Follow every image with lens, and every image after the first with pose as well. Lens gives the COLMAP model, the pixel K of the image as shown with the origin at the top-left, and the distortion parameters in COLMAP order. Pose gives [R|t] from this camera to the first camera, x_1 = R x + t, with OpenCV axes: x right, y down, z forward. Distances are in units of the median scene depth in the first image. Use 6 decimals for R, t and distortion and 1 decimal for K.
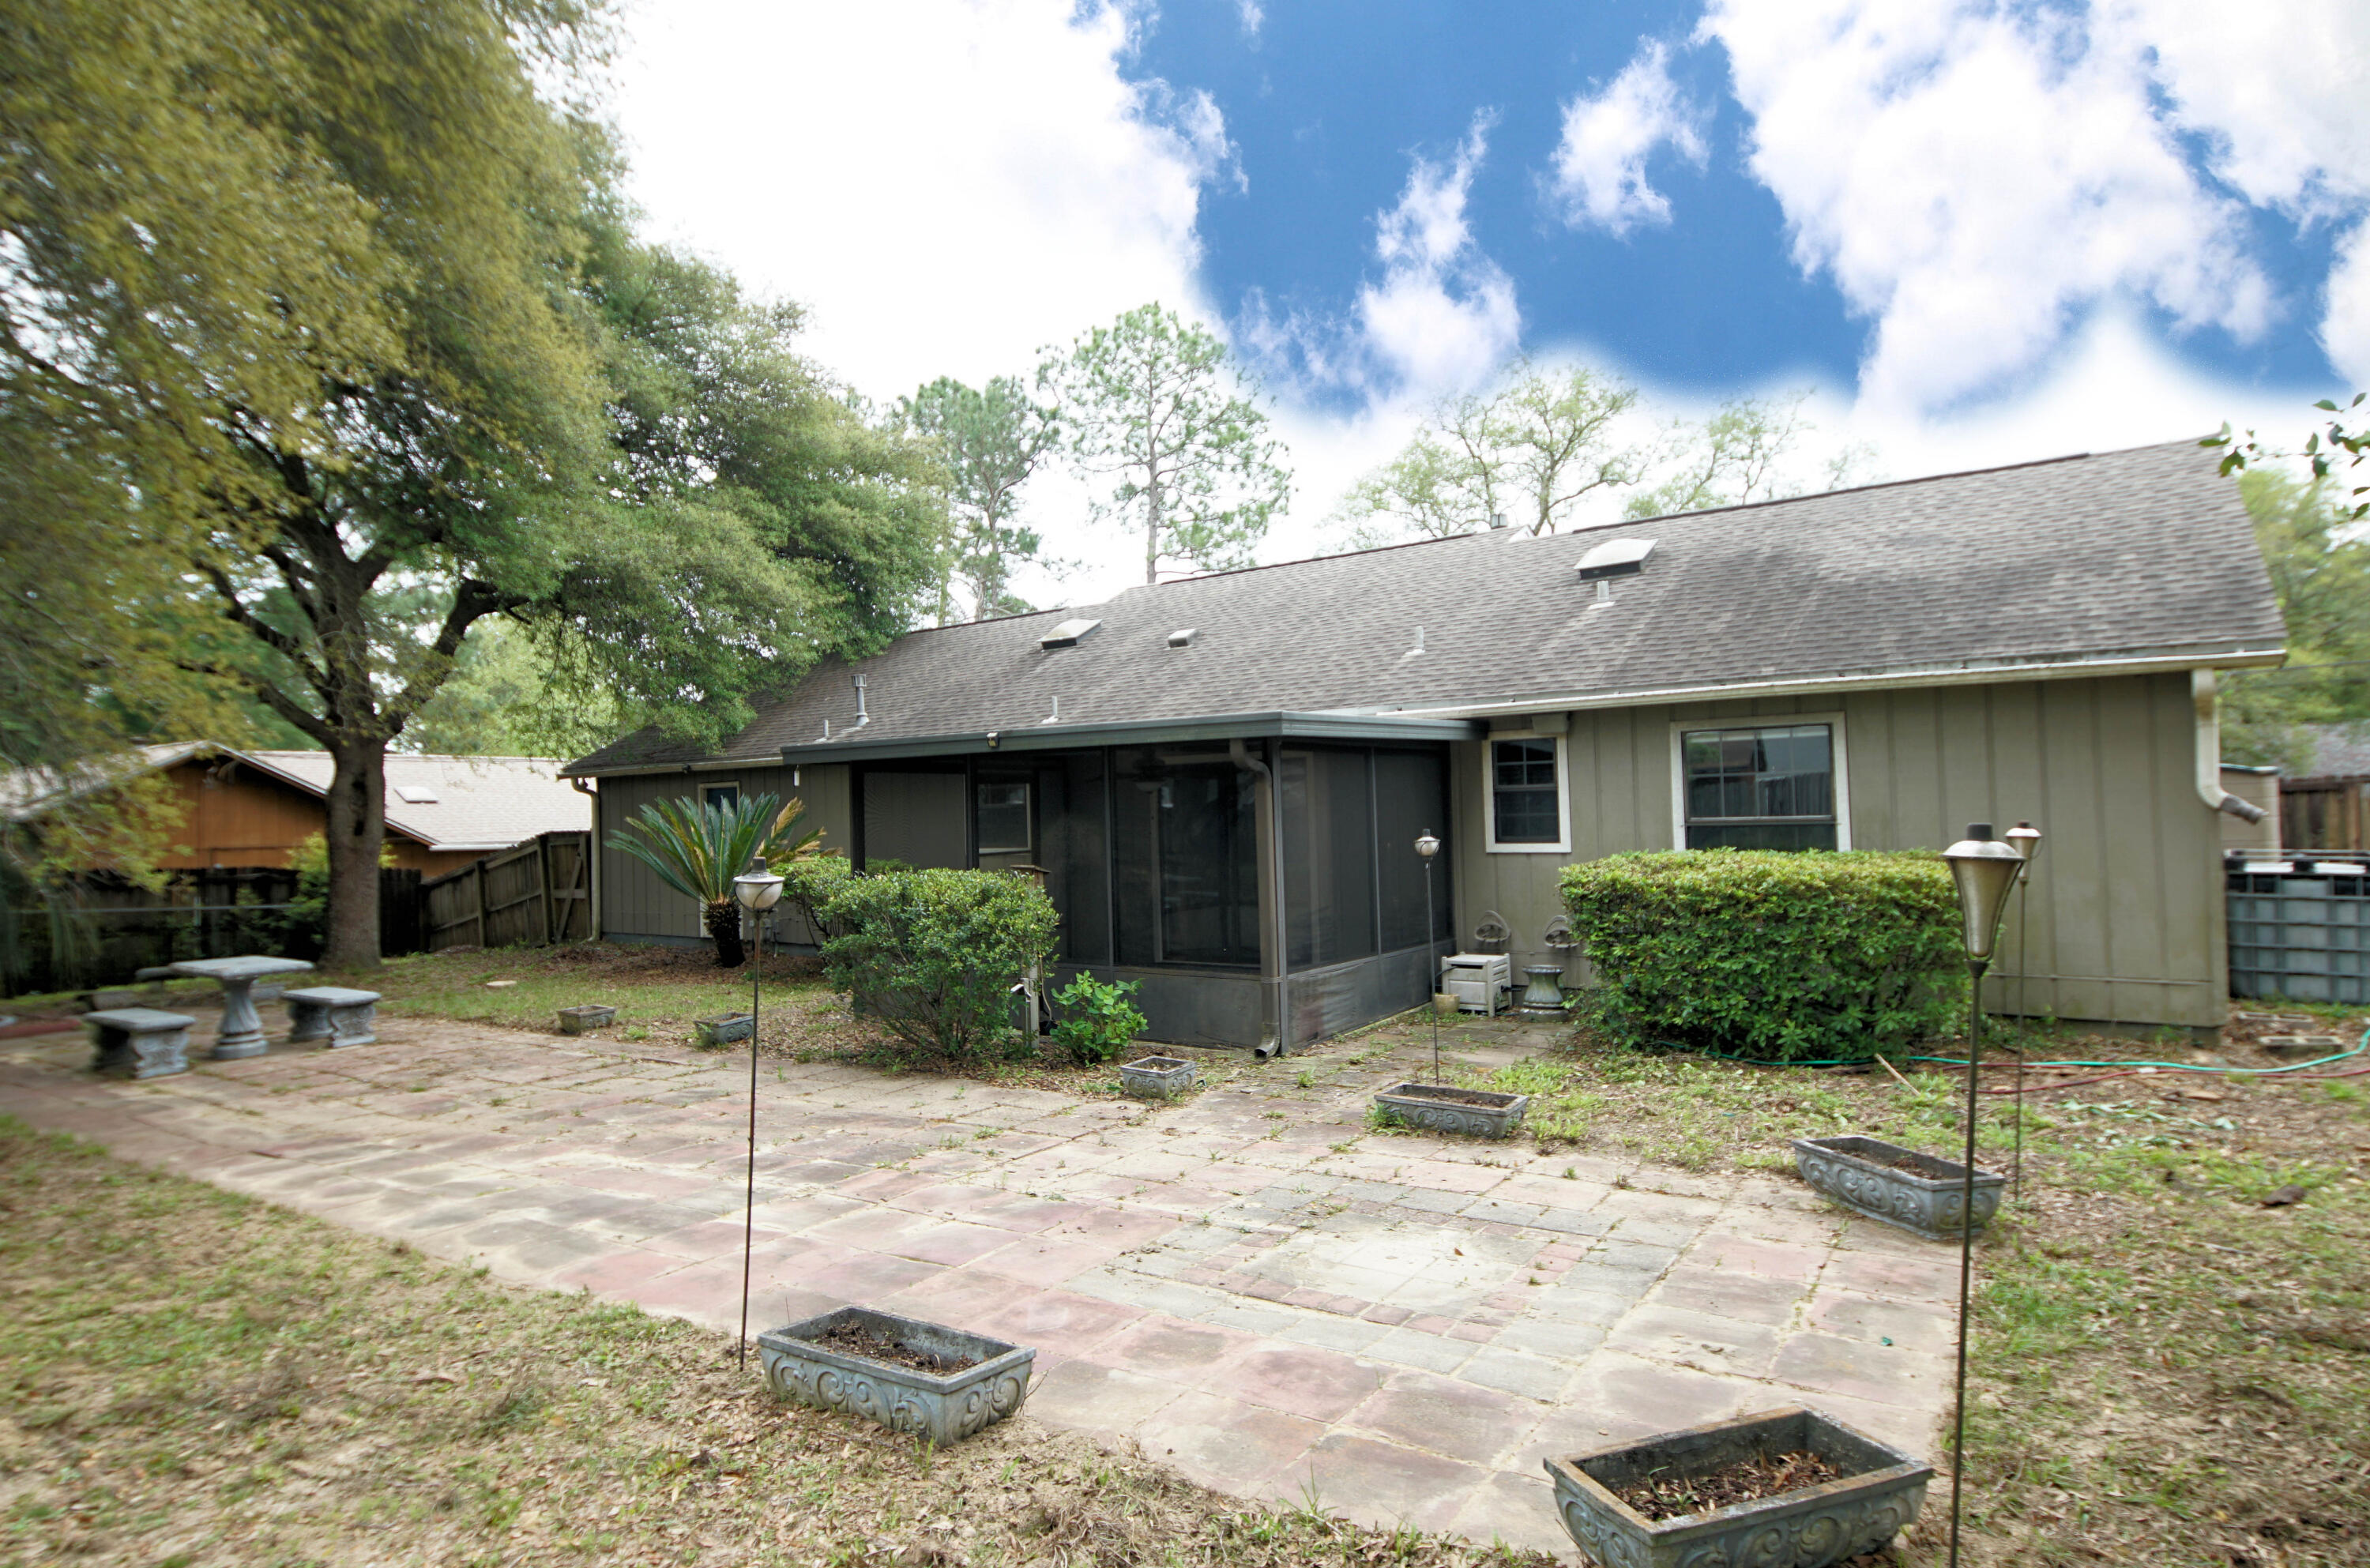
lens RADIAL K [[1320.3, 0, 1193.0], [0, 1320.3, 728.7], [0, 0, 1]] dist [0.013348, -0.001004]
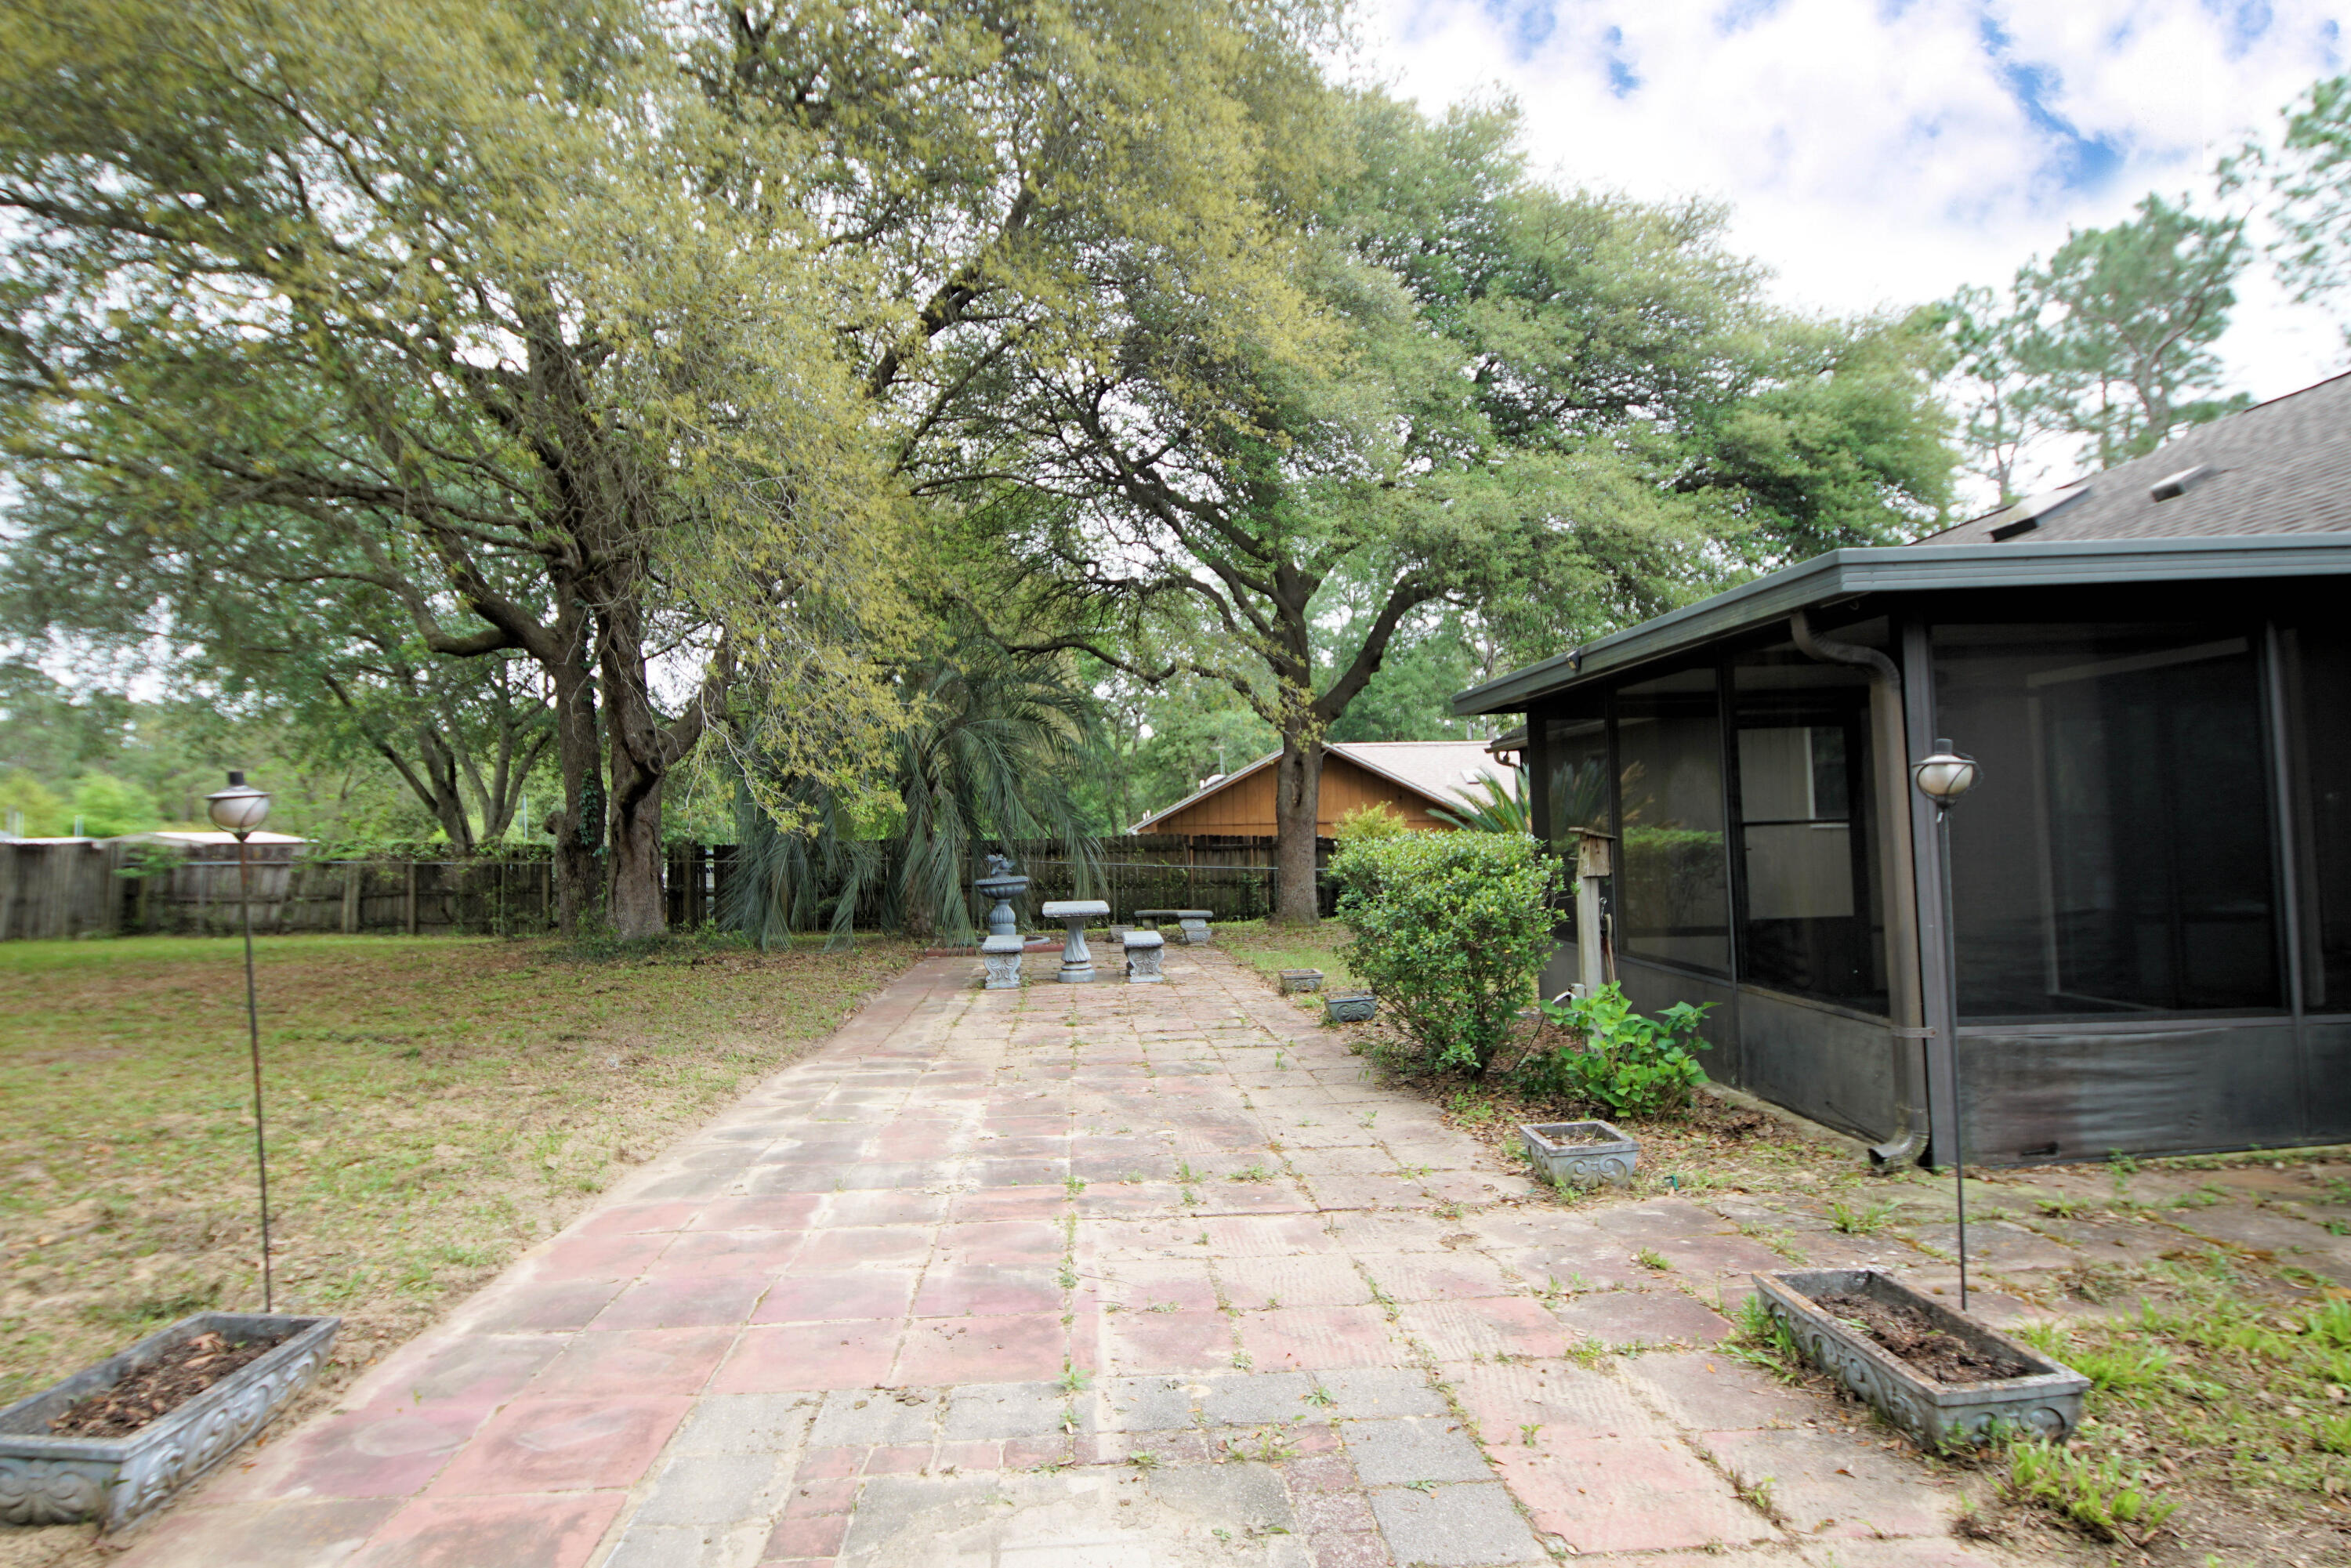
lens RADIAL K [[1273.1, 0, 1160.1], [0, 1273.1, 774.7], [0, 0, 1]] dist [0.033251, -0.037723]
pose [[0.605901, -0.026077, -0.795113, 0.176235], [0.060112, 0.998106, 0.013073, 0.031251], [0.793266, -0.055717, 0.606321, 0.242577]]
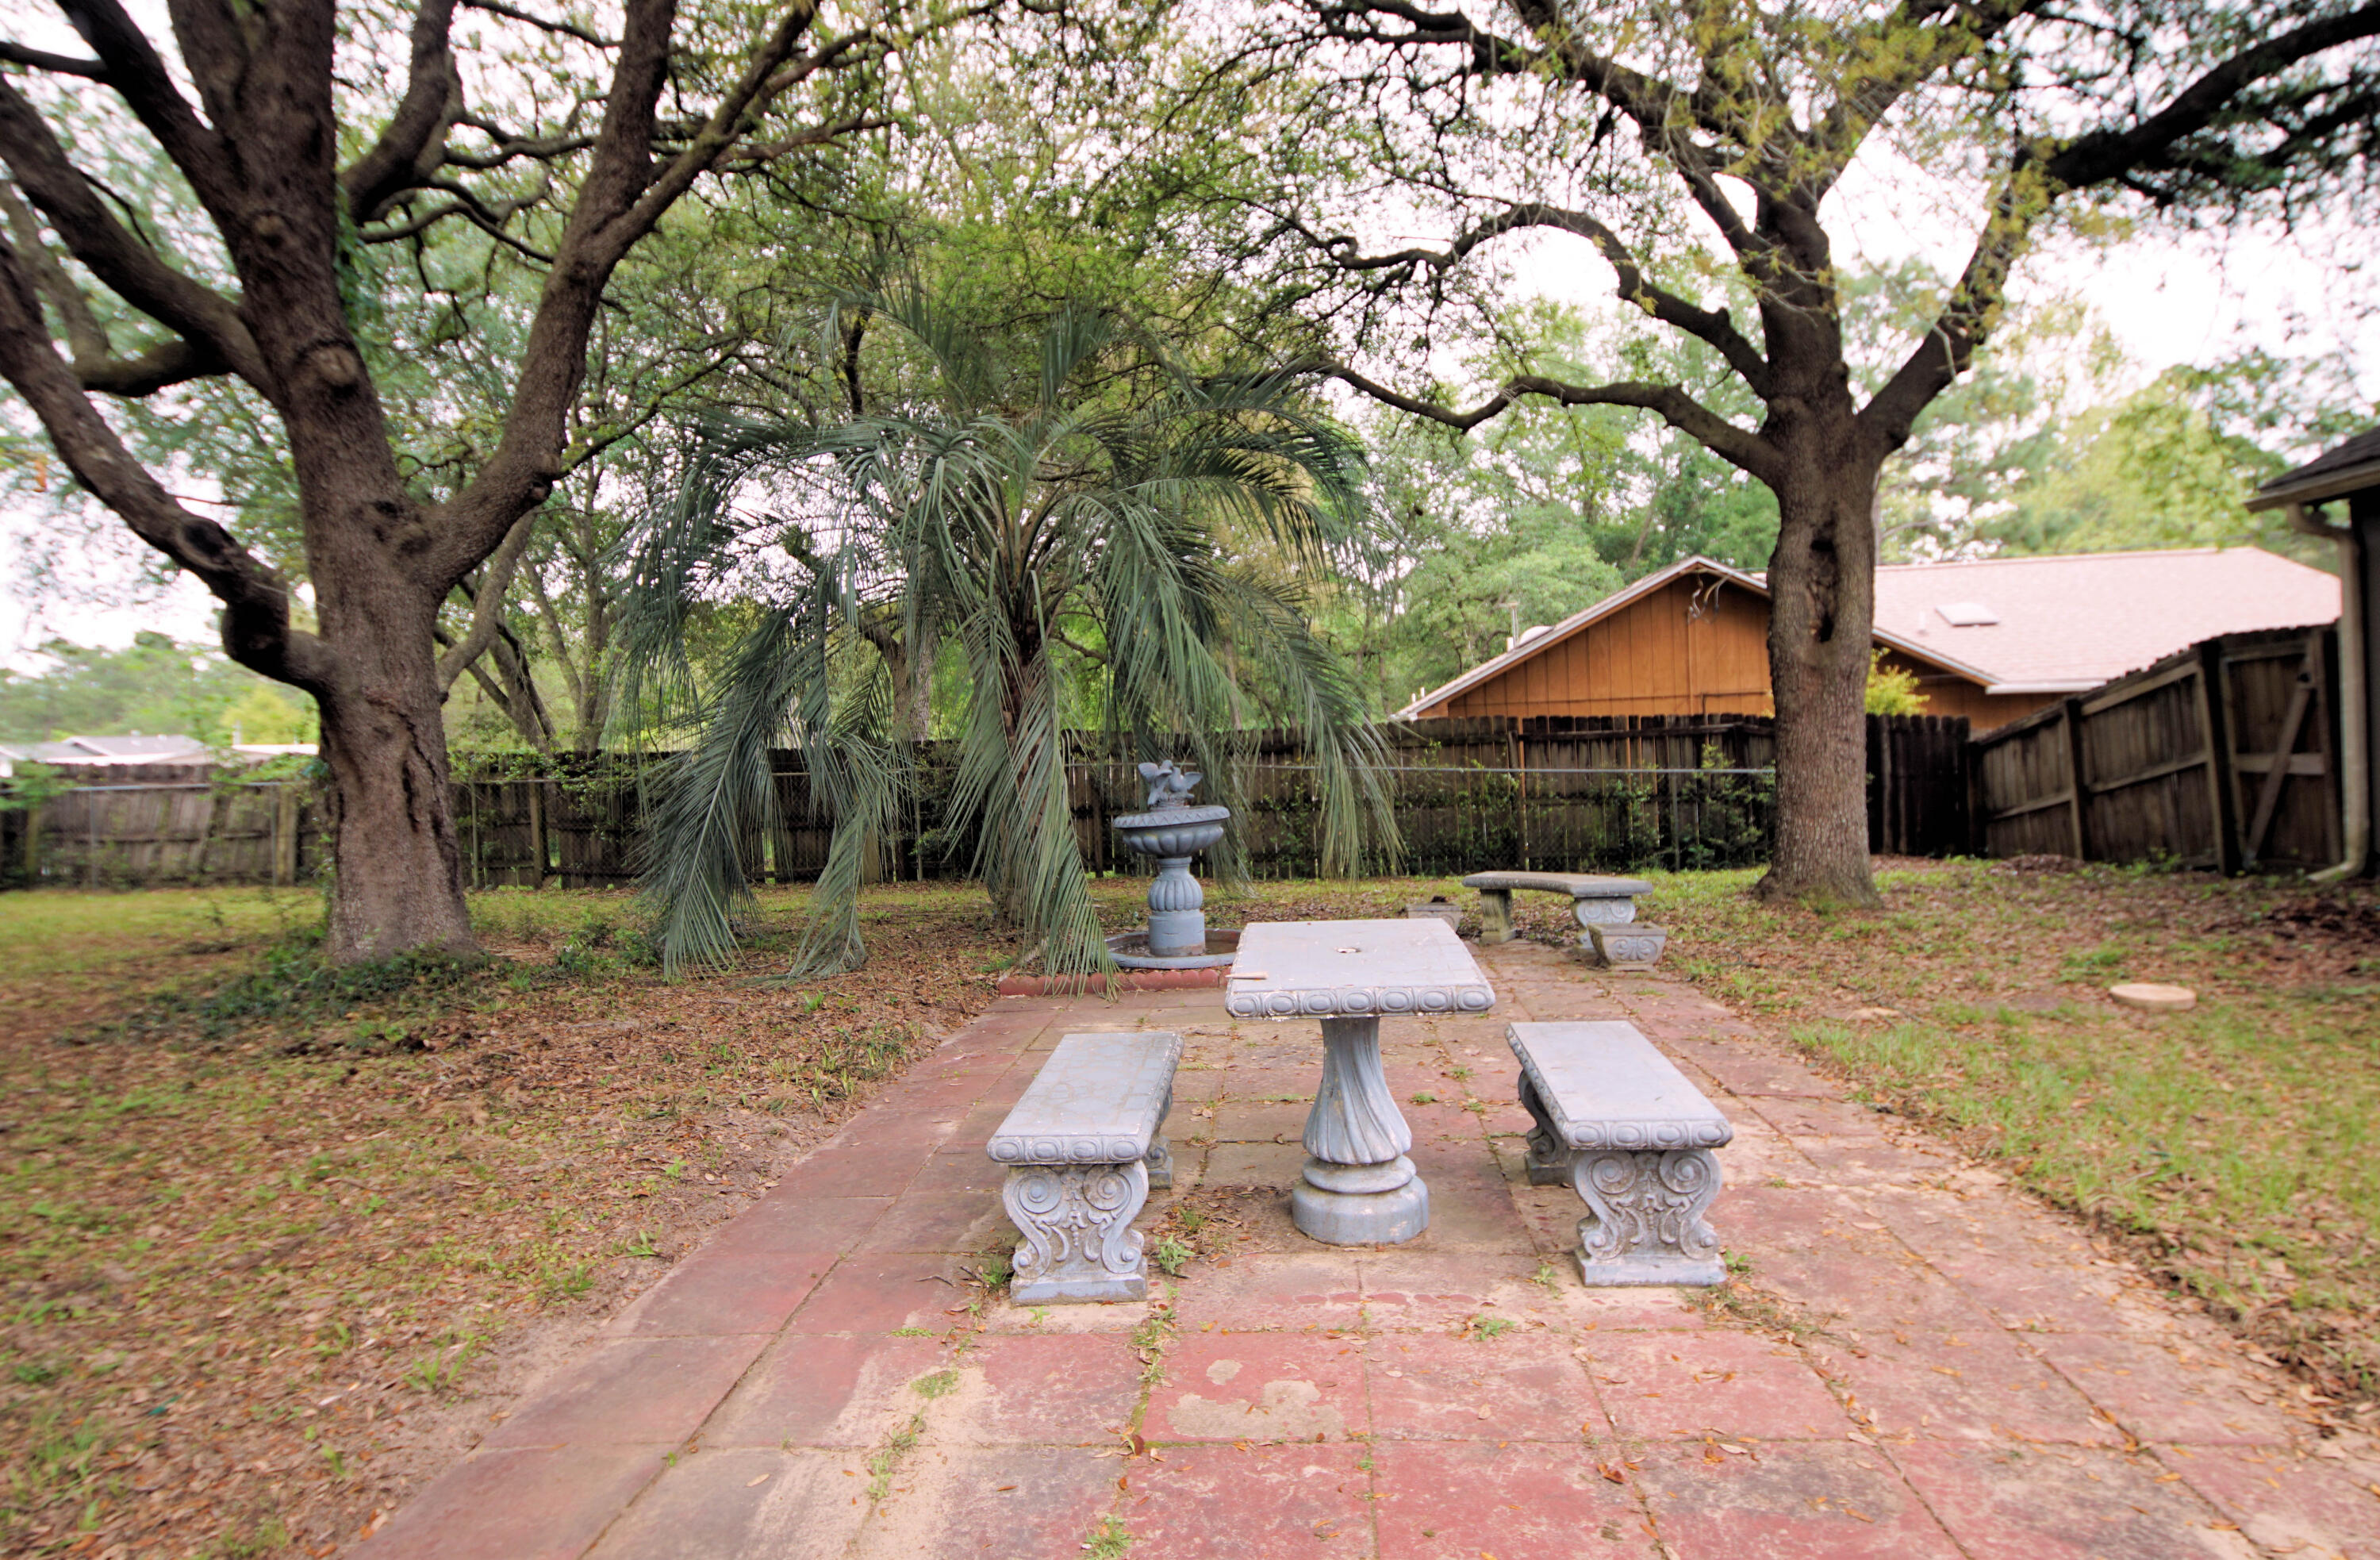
lens RADIAL K [[1293.3, 0, 1190.0], [0, 1293.3, 780.0], [0, 0, 1]] dist [0.003530, -0.000371]
pose [[0.468661, 0.033692, -0.882735, -0.301043], [0.090853, 0.992135, 0.086103, 0.068580], [0.878694, -0.120552, 0.461914, 0.549872]]
